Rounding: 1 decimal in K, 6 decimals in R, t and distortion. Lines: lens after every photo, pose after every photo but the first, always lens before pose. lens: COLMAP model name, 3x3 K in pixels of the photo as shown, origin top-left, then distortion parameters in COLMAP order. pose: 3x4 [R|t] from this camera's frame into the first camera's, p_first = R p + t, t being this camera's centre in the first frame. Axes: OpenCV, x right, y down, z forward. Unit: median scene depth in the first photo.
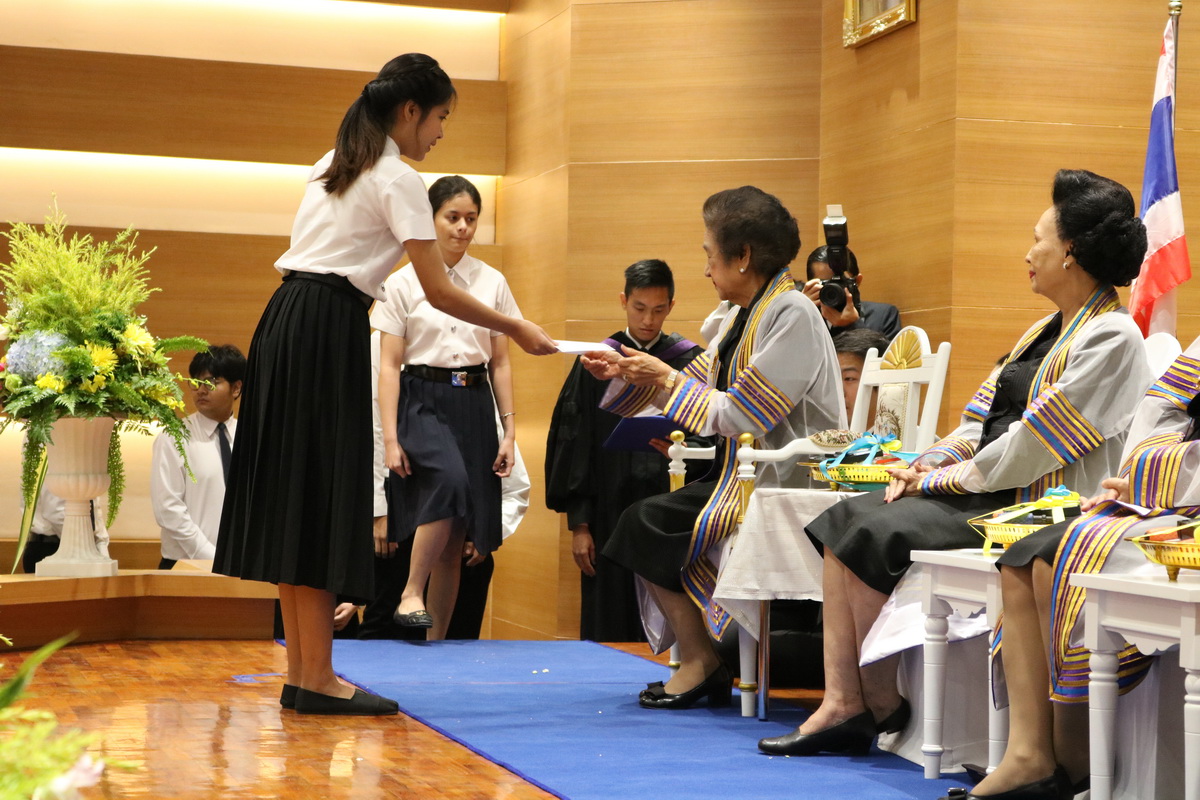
lens RADIAL K [[2882.7, 0, 600.5], [0, 2882.7, 399.8], [0, 0, 1]] dist [0.026972, 0.000000]
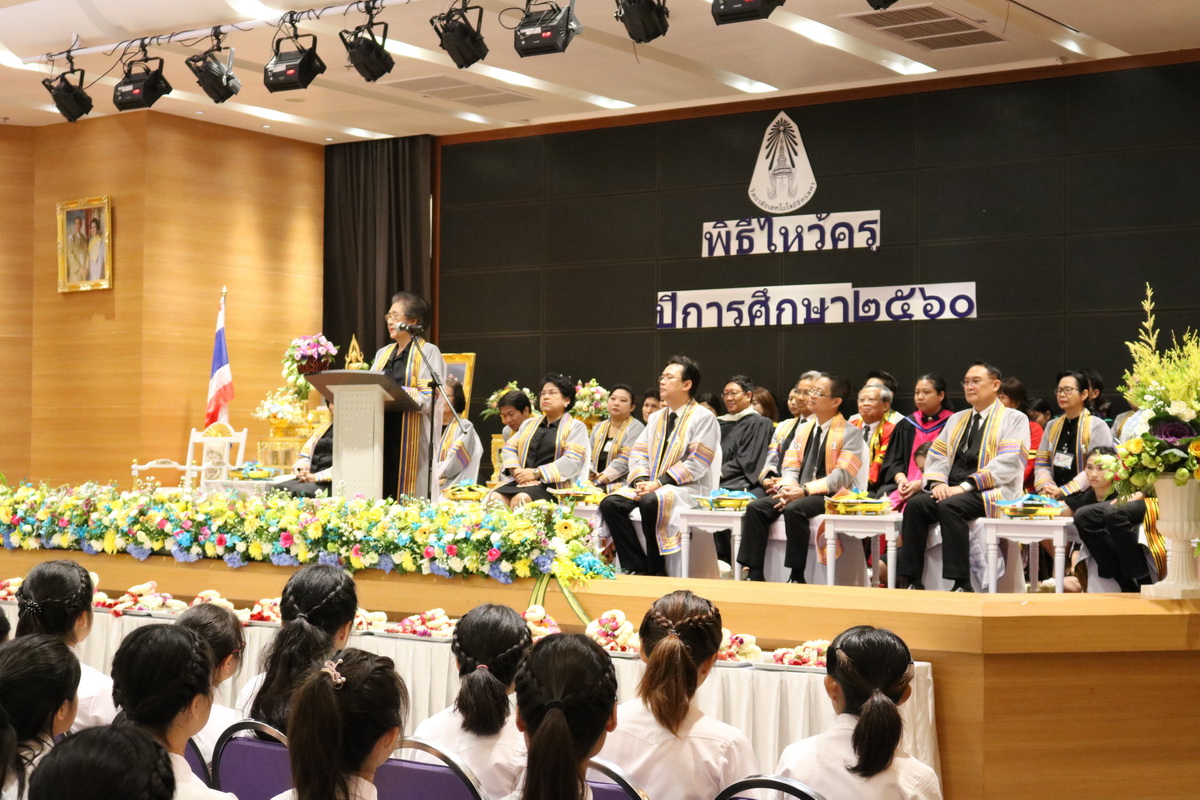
lens RADIAL K [[1959.5, 0, 596.7], [0, 1959.5, 400.7], [0, 0, 1]] dist [-0.013432, 0.000000]
pose [[0.761159, 0.007476, 0.648523, -0.724910], [-0.005948, 0.999972, -0.004546, -0.033535], [-0.648539, -0.000397, 0.761182, -0.592677]]
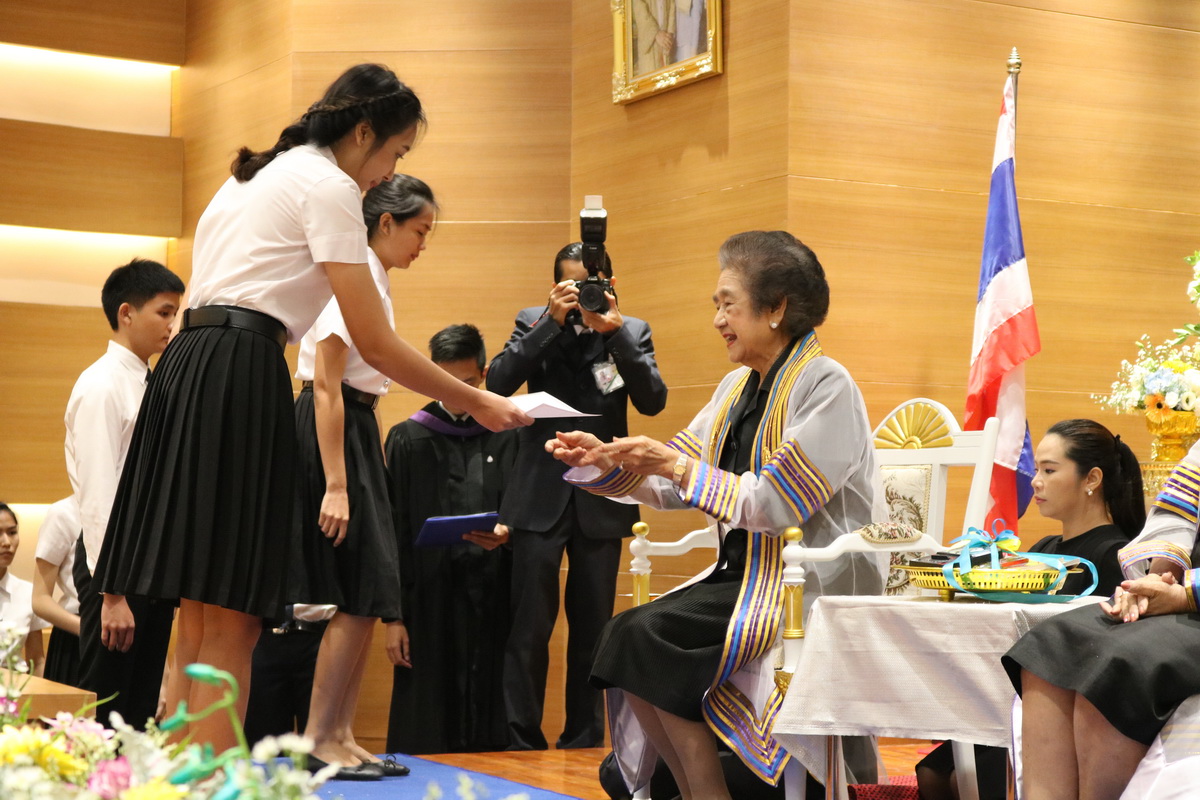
lens RADIAL K [[2434.9, 0, 599.5], [0, 2434.9, 406.5], [0, 0, 1]] dist [0.003954, 0.000000]
pose [[0.967234, 0.004044, 0.253855, -0.142255], [0.001921, 0.999728, -0.023247, -0.005538], [-0.253880, 0.022973, 0.966963, 0.275102]]
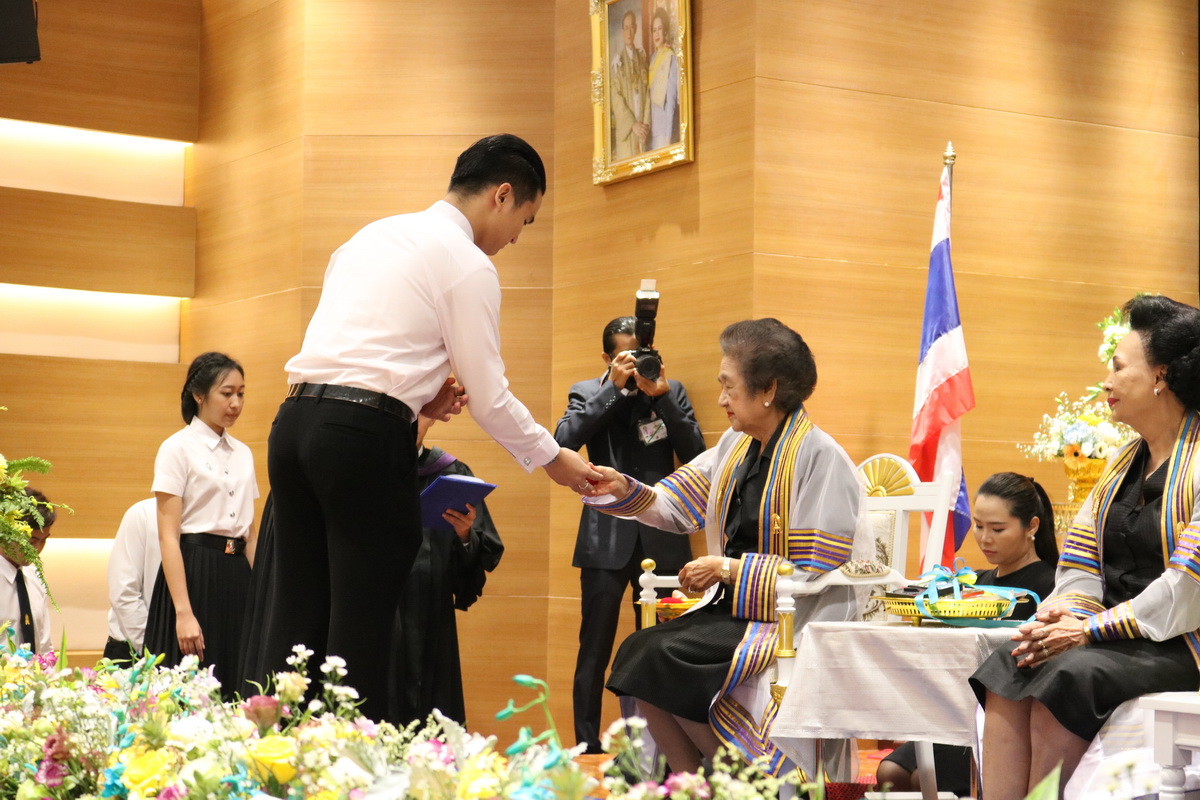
lens RADIAL K [[2343.9, 0, 600.6], [0, 2343.9, 402.3], [0, 0, 1]] dist [0.000105, 0.000000]
pose [[0.956828, 0.008834, 0.290519, -0.192101], [0.002059, 0.999307, -0.037169, -0.011253], [-0.290646, 0.036163, 0.956147, 0.204636]]
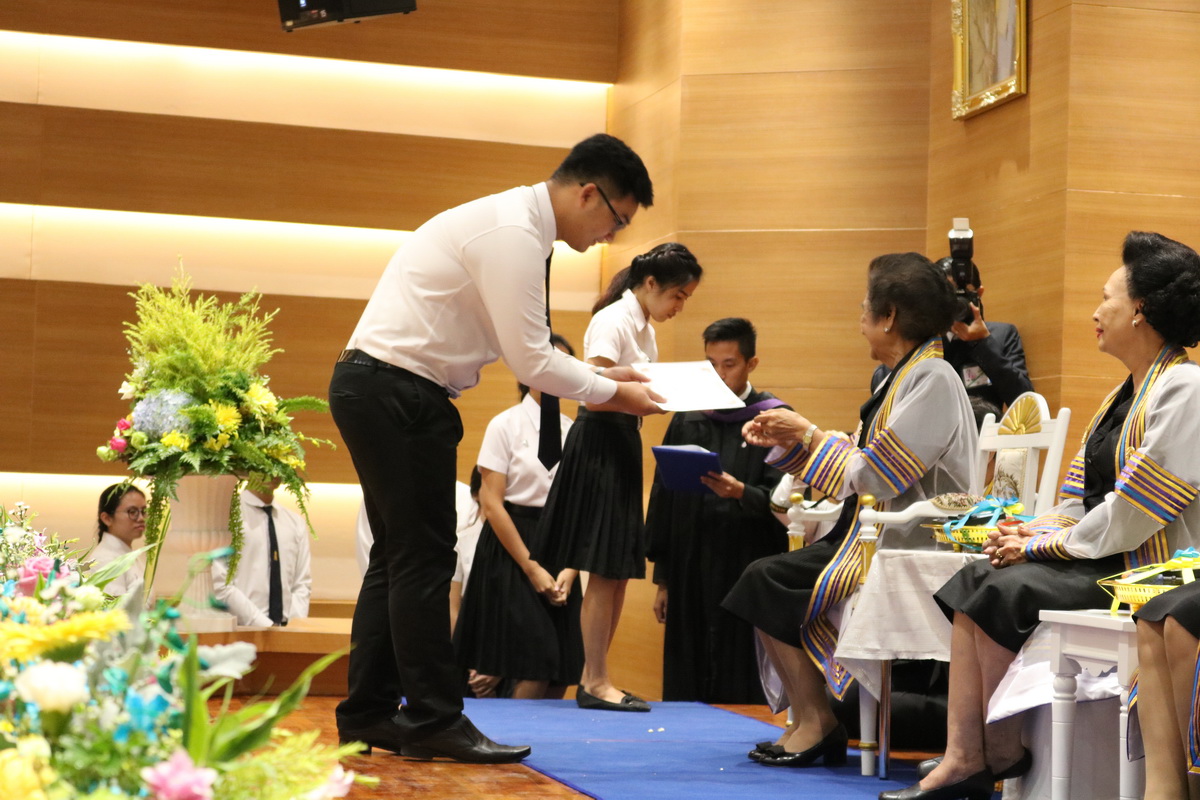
lens RADIAL K [[2882.7, 0, 592.4], [0, 2882.7, 398.1], [0, 0, 1]] dist [0.026972, 0.000000]
pose [[0.999547, 0.010223, -0.028324, -0.014474], [-0.010954, 0.999608, -0.025758, 0.003656], [0.028050, 0.026057, 0.999267, -0.014465]]
